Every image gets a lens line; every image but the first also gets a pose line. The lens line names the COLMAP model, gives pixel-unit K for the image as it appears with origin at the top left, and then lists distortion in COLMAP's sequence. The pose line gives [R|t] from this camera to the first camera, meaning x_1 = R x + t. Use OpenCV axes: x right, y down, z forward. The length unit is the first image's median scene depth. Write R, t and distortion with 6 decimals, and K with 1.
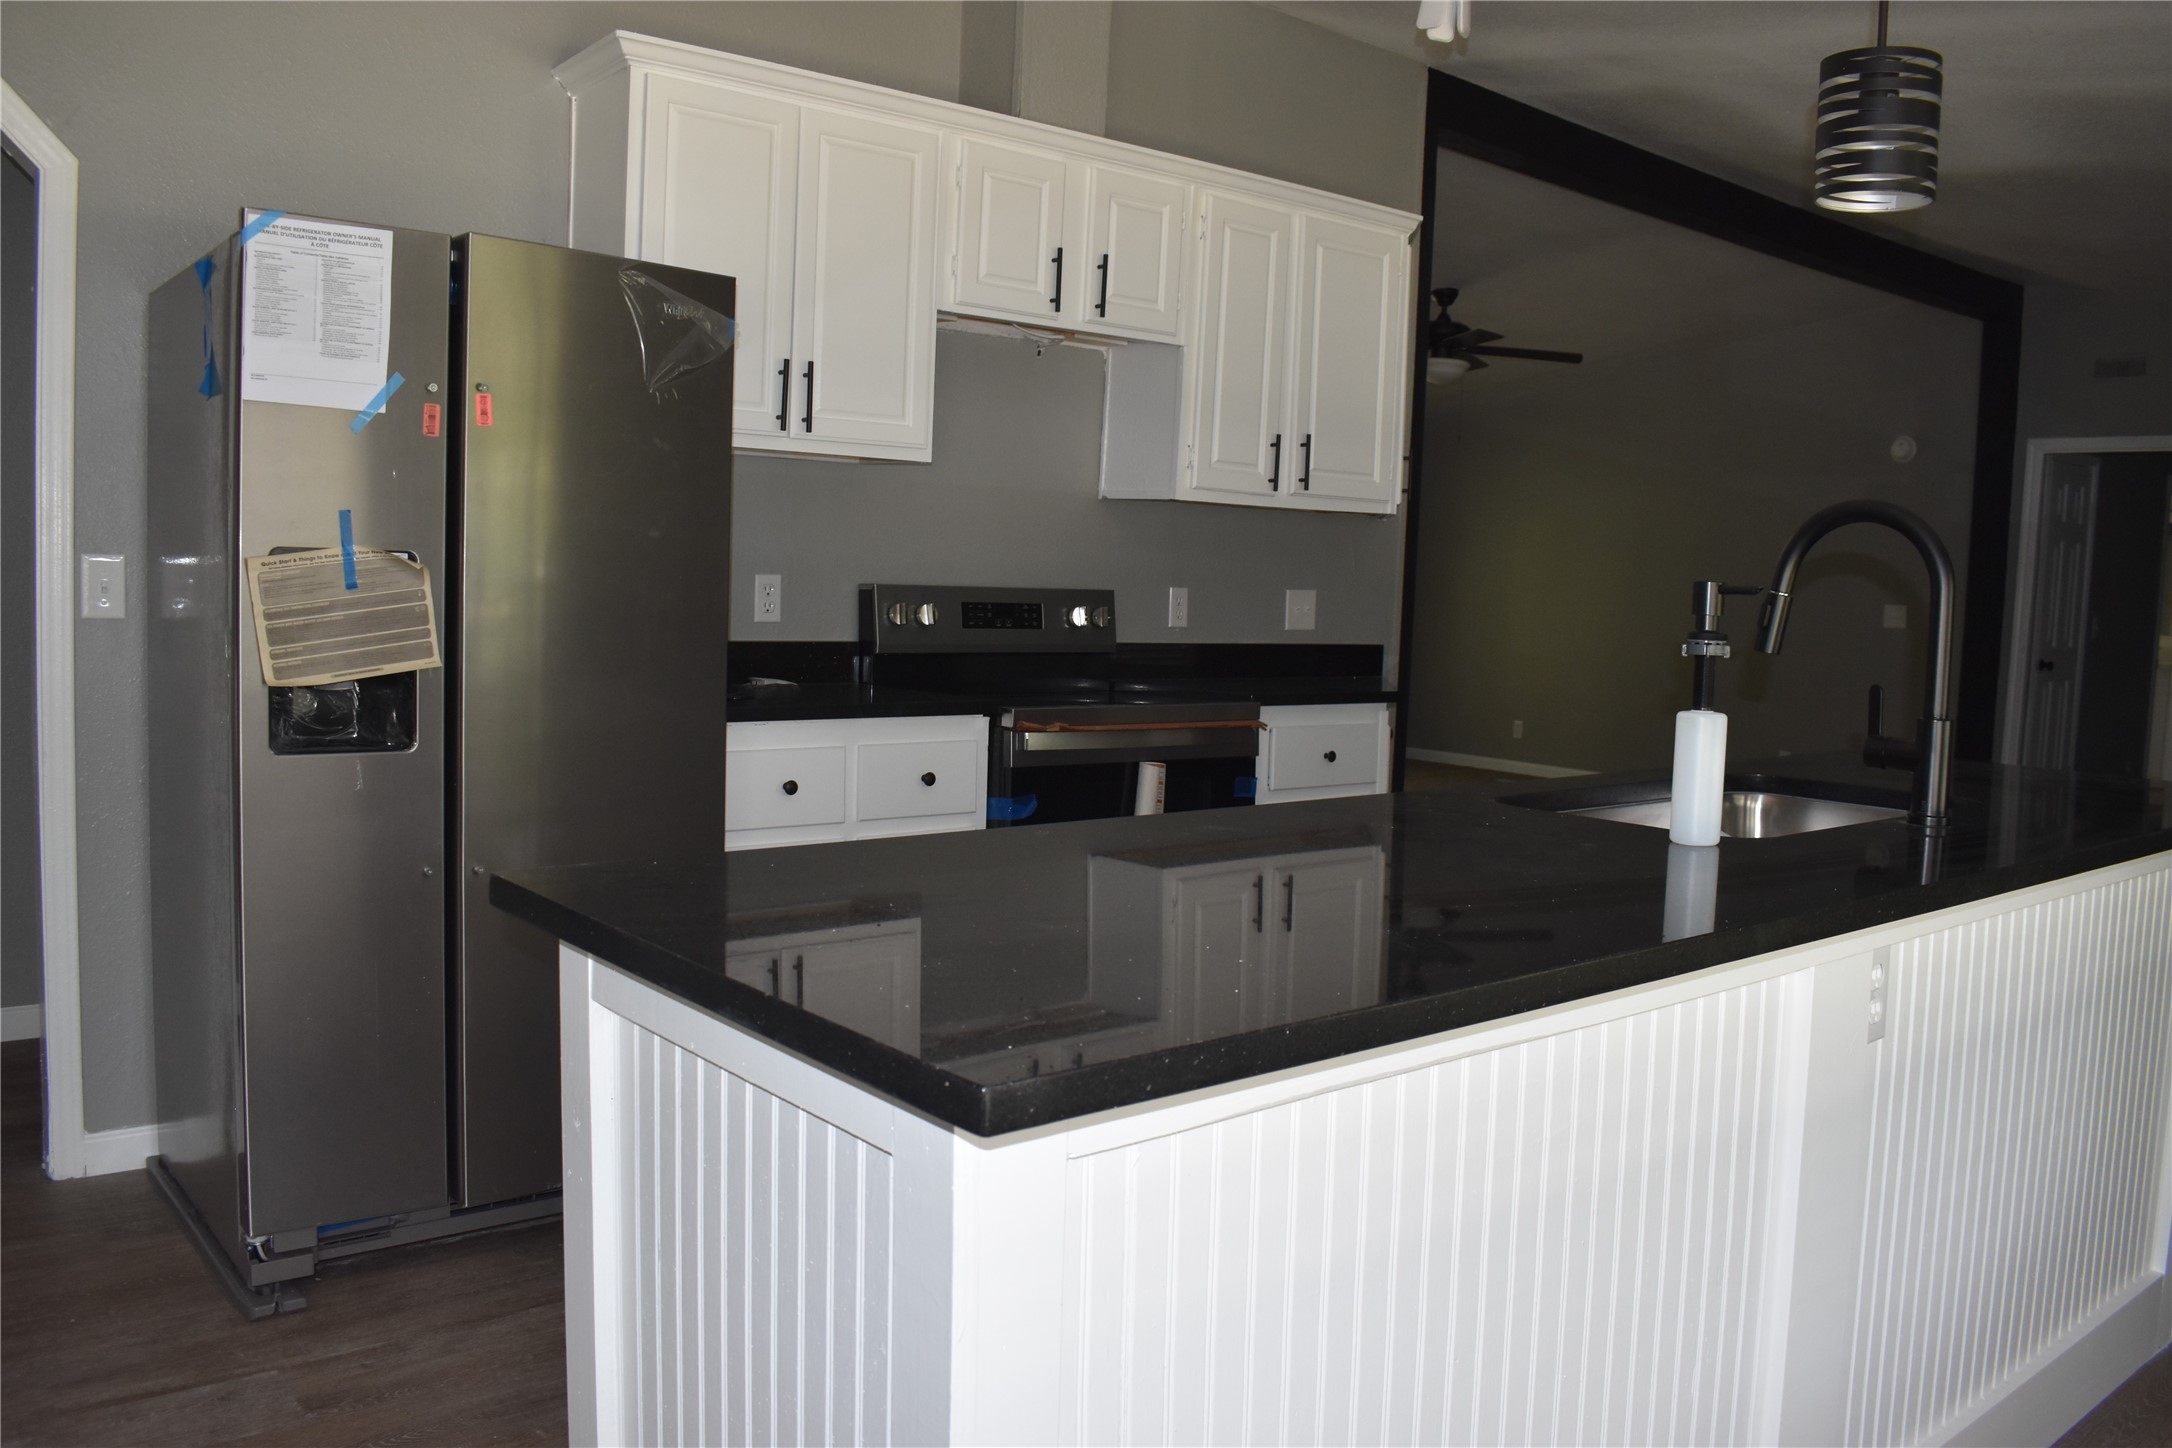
lens RADIAL K [[1703.4, 0, 1159.9], [0, 1703.4, 691.7], [0, 0, 1]] dist [-0.098378, 0.013460]
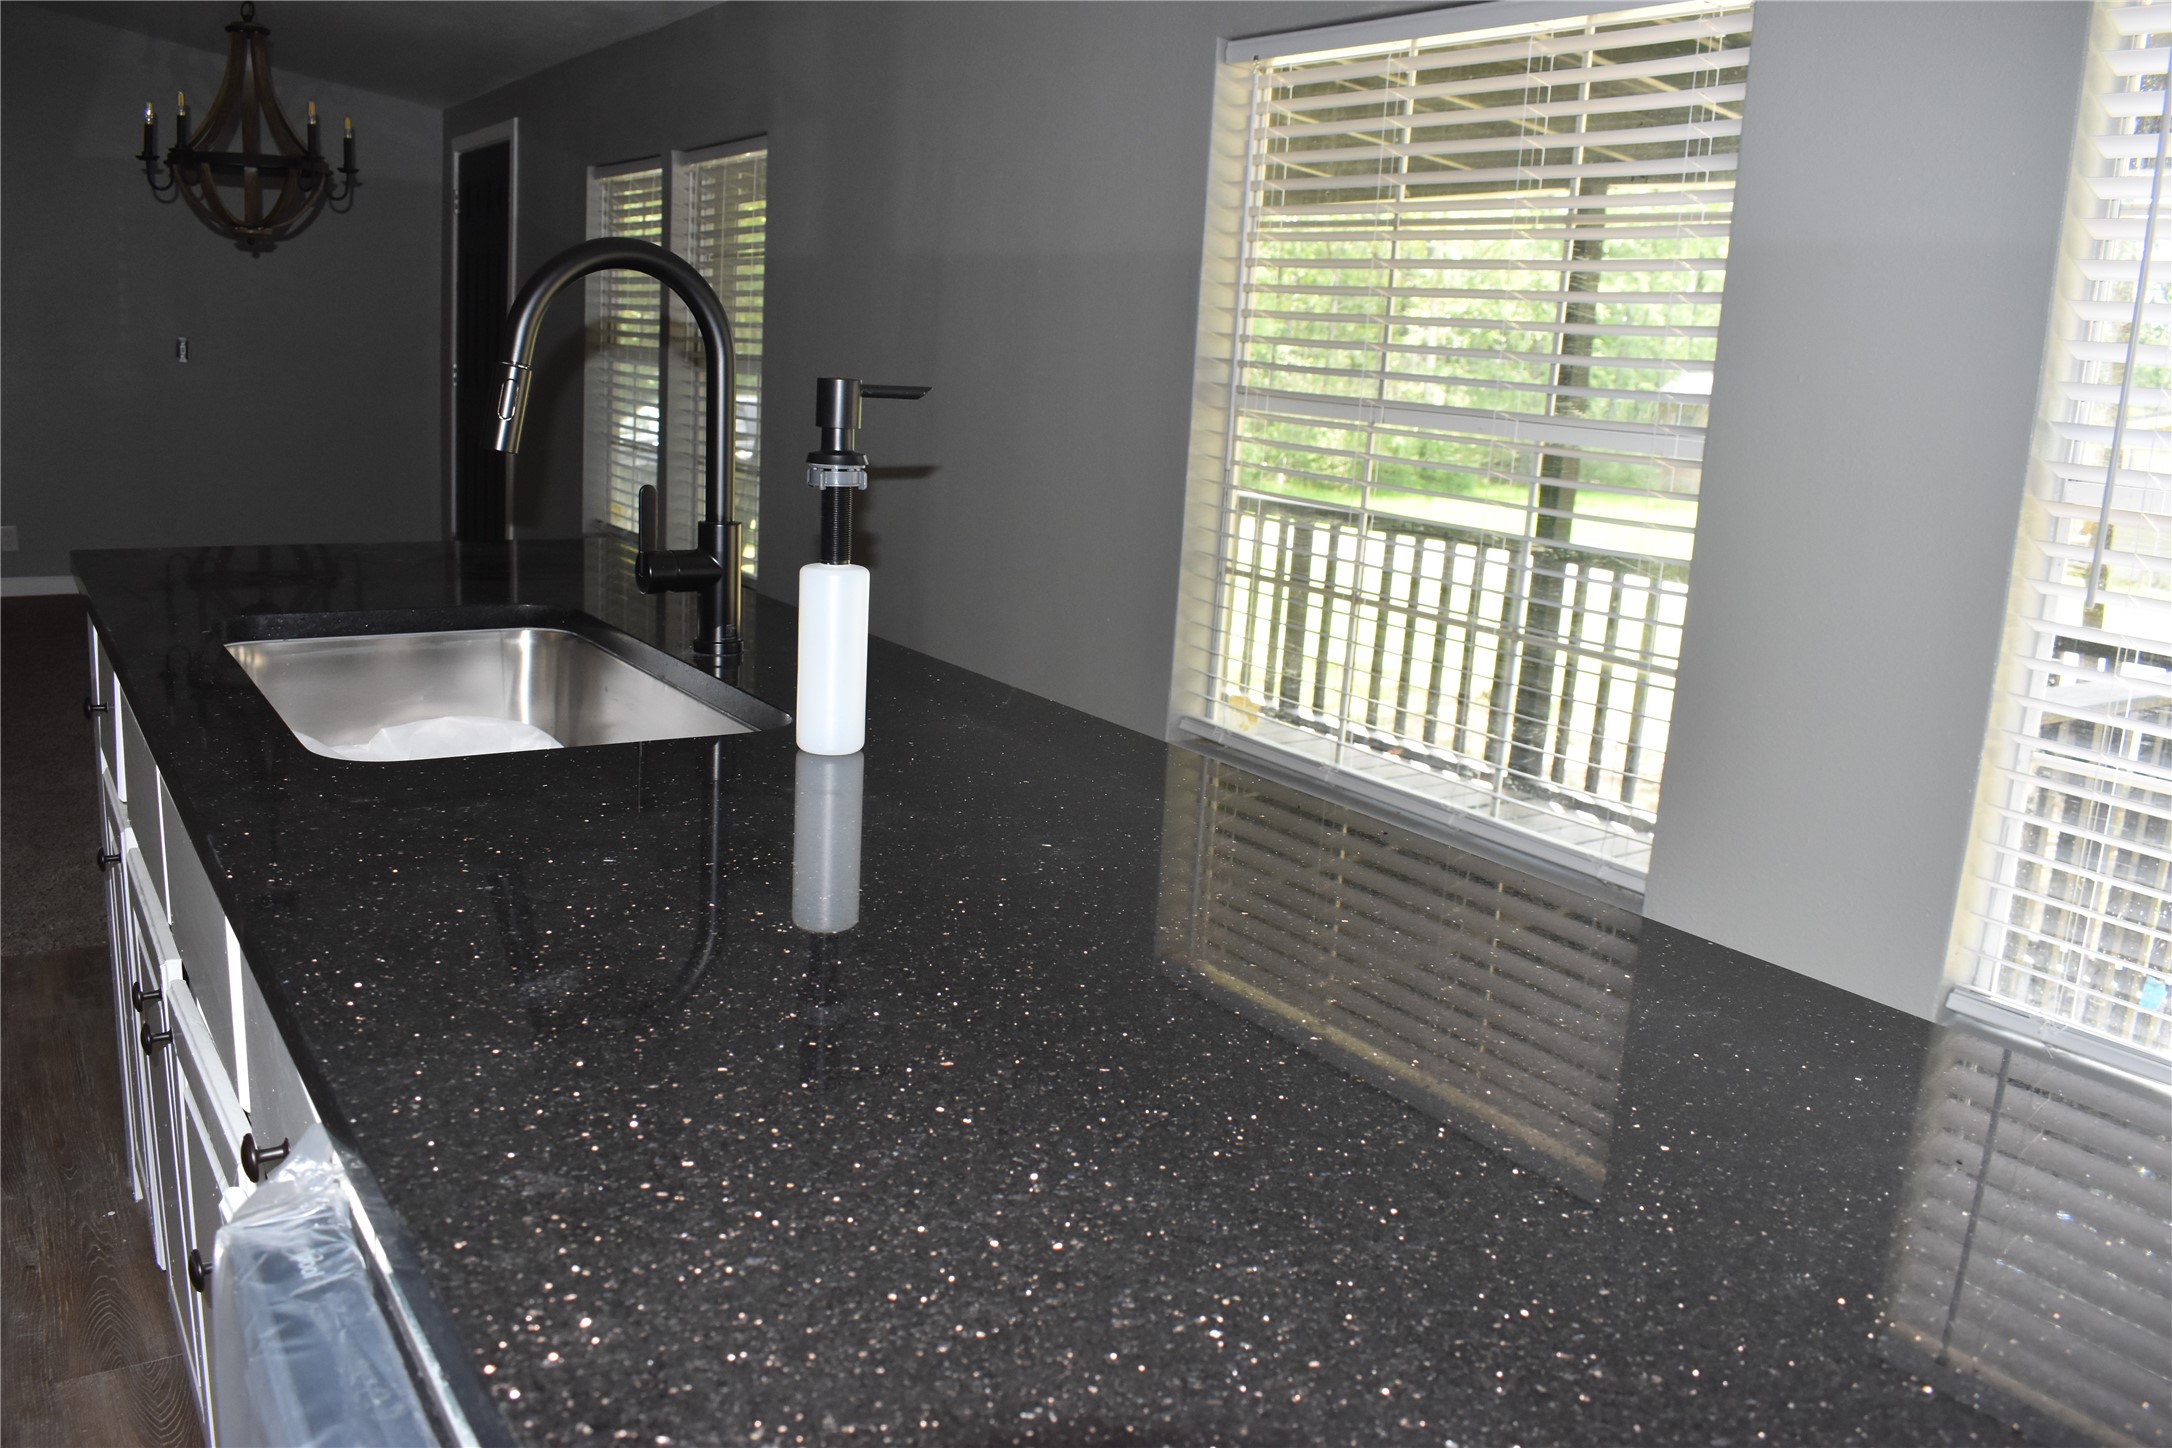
lens RADIAL K [[1608.1, 0, 1086.0], [0, 1608.1, 724.0], [0, 0, 1]] dist [-0.075612, 0.007338]
pose [[0.100987, -0.230352, 0.967853, -0.153646], [-0.004877, 0.972700, 0.232015, -0.037306], [-0.994876, -0.028151, 0.097107, 0.384102]]
